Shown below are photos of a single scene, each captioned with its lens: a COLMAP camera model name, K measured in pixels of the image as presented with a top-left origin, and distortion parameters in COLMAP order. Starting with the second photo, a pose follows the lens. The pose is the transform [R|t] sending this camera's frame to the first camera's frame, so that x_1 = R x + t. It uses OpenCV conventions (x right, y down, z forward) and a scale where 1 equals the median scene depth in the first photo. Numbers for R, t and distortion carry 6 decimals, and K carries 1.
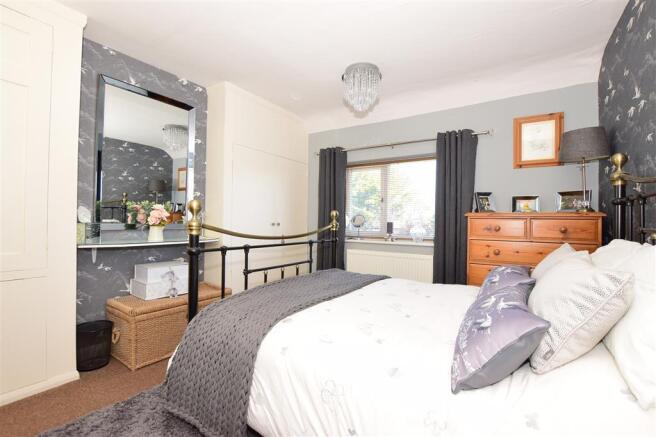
lens RADIAL K [[295.4, 0, 328.0], [0, 295.4, 218.5], [0, 0, 1]] dist [-0.016483, 0.000478]
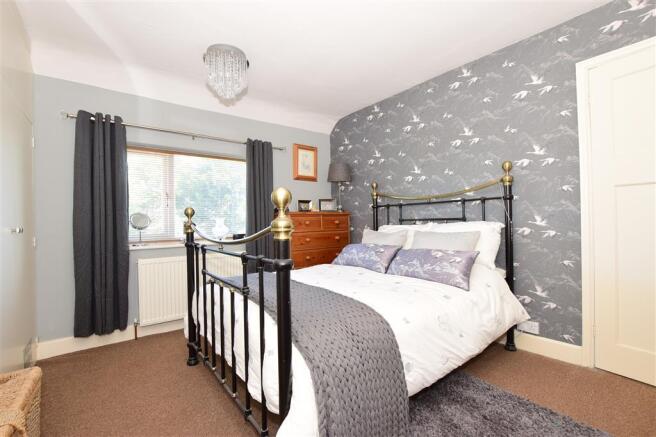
lens RADIAL K [[295.4, 0, 328.0], [0, 295.4, 218.5], [0, 0, 1]] dist [-0.016483, 0.000478]
pose [[0.307203, -0.015863, 0.951512, -0.585659], [0.015995, 0.999806, 0.011504, -0.000004], [-0.951510, 0.011686, 0.307397, 0.380238]]
